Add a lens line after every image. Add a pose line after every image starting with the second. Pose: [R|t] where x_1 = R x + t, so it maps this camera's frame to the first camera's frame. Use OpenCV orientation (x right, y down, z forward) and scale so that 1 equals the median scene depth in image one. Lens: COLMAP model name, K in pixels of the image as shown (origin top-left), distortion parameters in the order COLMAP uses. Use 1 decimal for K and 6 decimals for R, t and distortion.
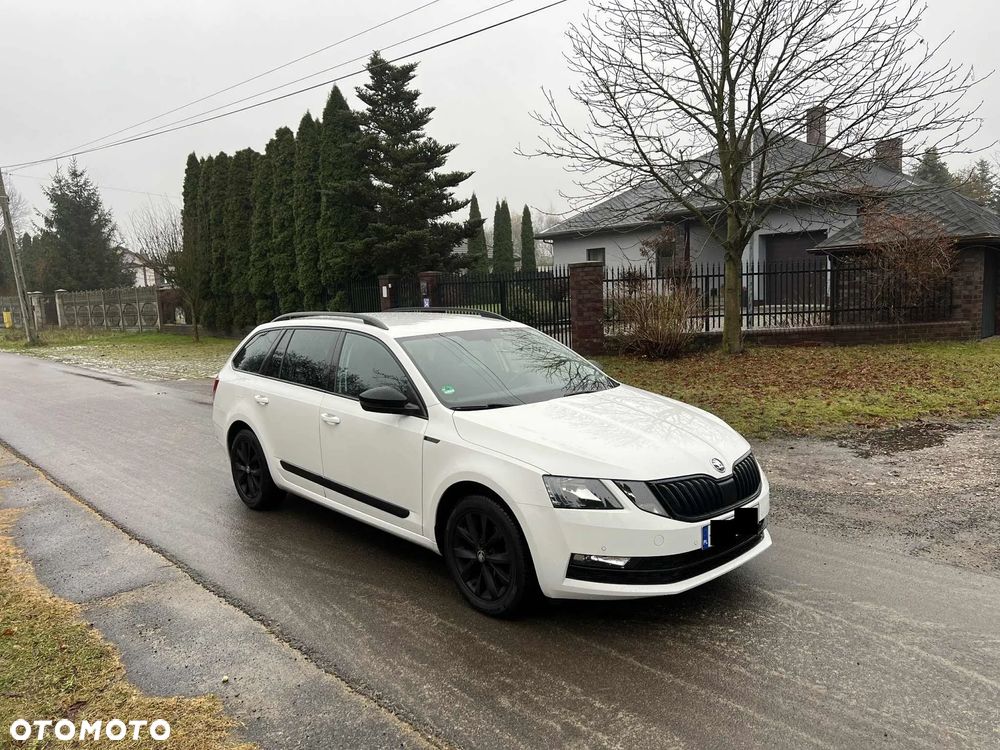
lens RADIAL K [[748.7, 0, 504.6], [0, 748.7, 381.8], [0, 0, 1]] dist [0.056075, -0.059917]
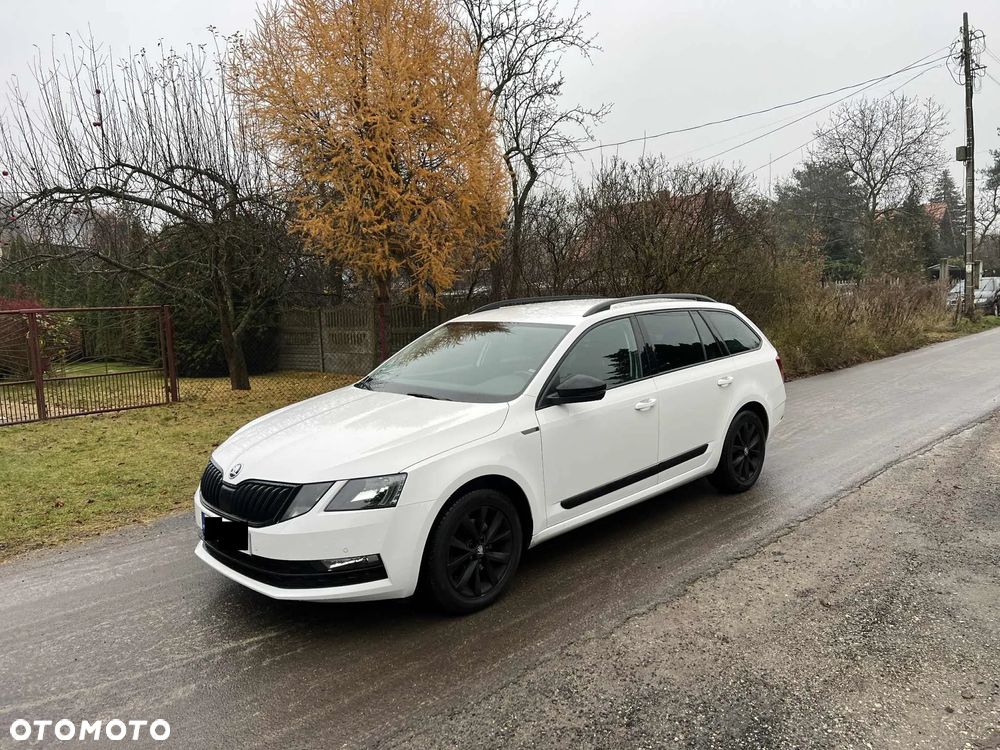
lens RADIAL K [[748.7, 0, 508.1], [0, 748.7, 380.5], [0, 0, 1]] dist [0.056075, -0.059917]
pose [[0.042337, 0.163155, -0.985692, 0.635000], [-0.102782, 0.982053, 0.158138, -0.100966], [0.993802, 0.094616, 0.058347, 0.650095]]
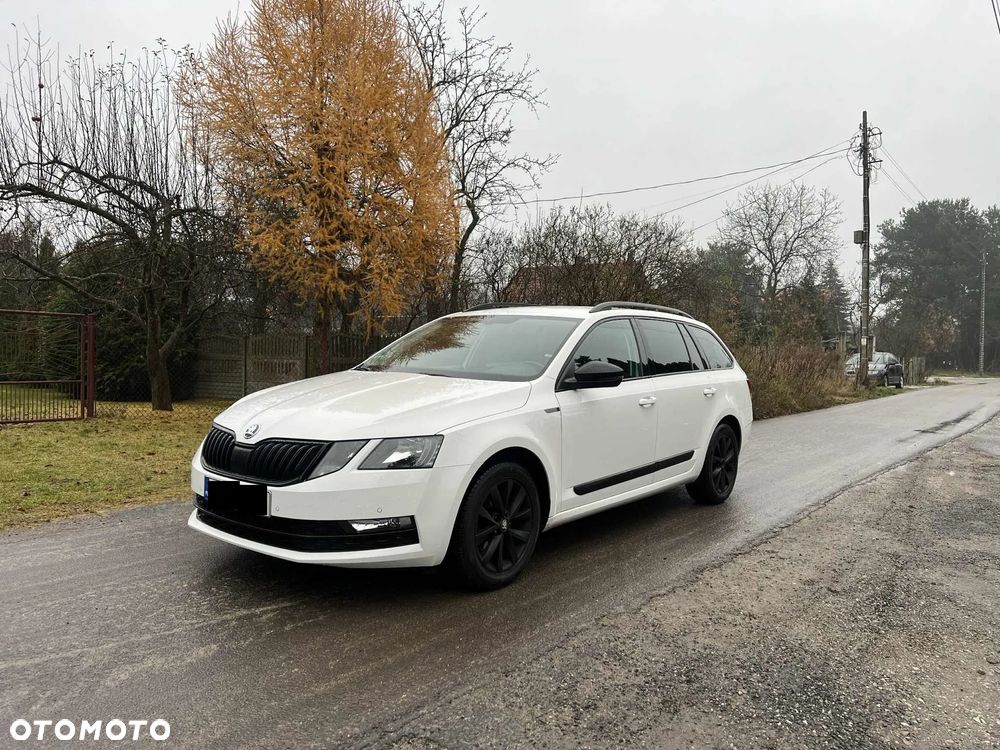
lens RADIAL K [[748.7, 0, 506.7], [0, 748.7, 381.6], [0, 0, 1]] dist [0.056075, -0.059917]
pose [[0.160375, 0.091061, -0.982847, 0.630109], [-0.167086, 0.983870, 0.063892, -0.031469], [0.972811, 0.153974, 0.173003, 0.574061]]
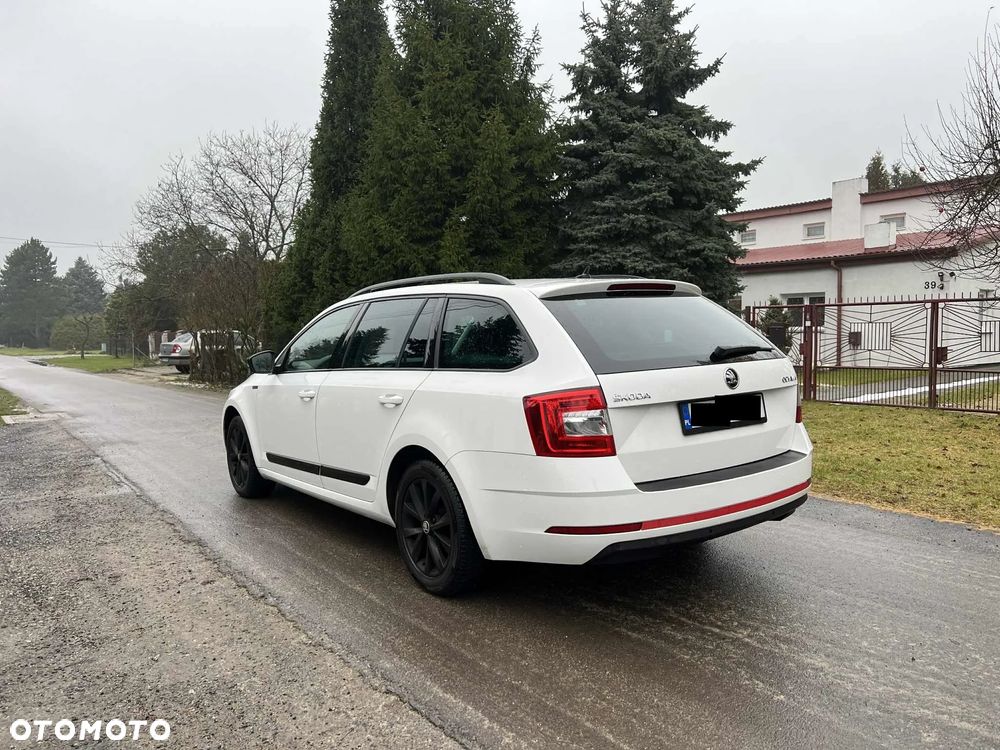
lens RADIAL K [[748.7, 0, 499.7], [0, 748.7, 375.1], [0, 0, 1]] dist [0.056075, -0.059917]
pose [[-0.991737, 0.055048, 0.115877, -0.194100], [0.076854, 0.978169, 0.193075, -0.112074], [-0.102719, 0.200385, -0.974317, 1.365263]]
